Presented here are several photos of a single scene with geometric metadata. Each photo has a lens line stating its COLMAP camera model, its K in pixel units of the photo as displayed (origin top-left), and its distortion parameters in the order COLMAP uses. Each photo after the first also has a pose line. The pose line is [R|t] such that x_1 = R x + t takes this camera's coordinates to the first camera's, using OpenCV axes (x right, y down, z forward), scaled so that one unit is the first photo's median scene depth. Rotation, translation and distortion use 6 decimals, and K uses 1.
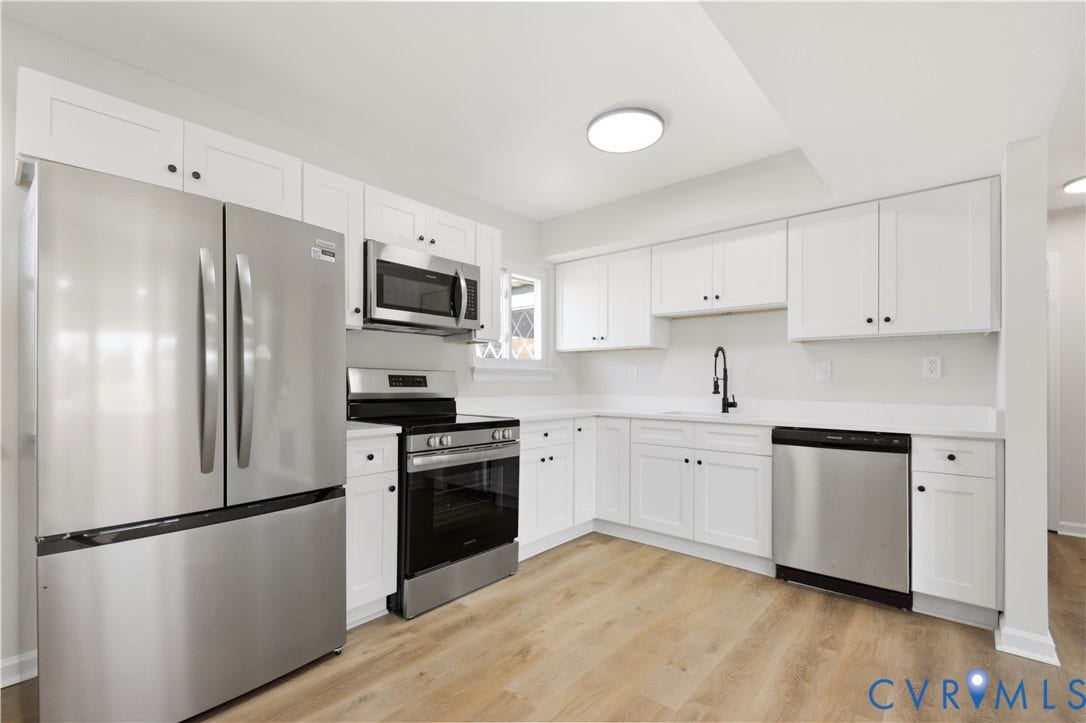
lens RADIAL K [[479.0, 0, 541.1], [0, 479.0, 384.3], [0, 0, 1]] dist [-0.000327, -0.000387]
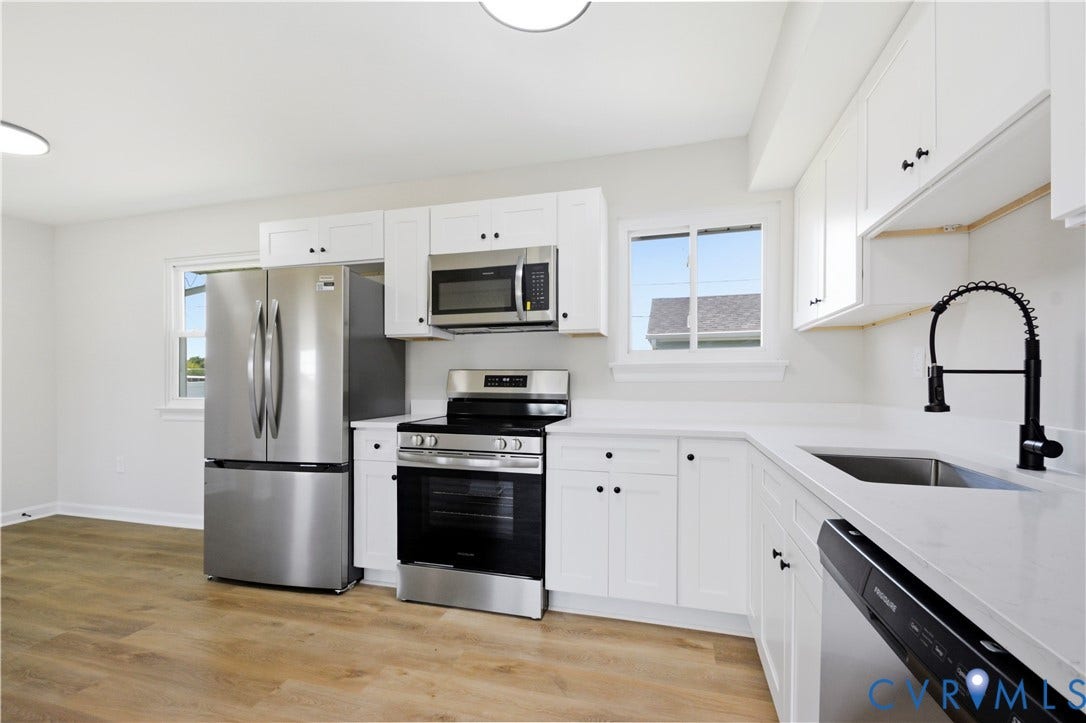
lens RADIAL K [[491.9, 0, 542.5], [0, 491.9, 386.5], [0, 0, 1]] dist [0.010171, -0.000211]
pose [[0.413753, 0.006845, -0.910363, 0.744235], [-0.000985, 0.999975, 0.007072, -0.003144], [0.910388, -0.002029, 0.413750, 0.706947]]
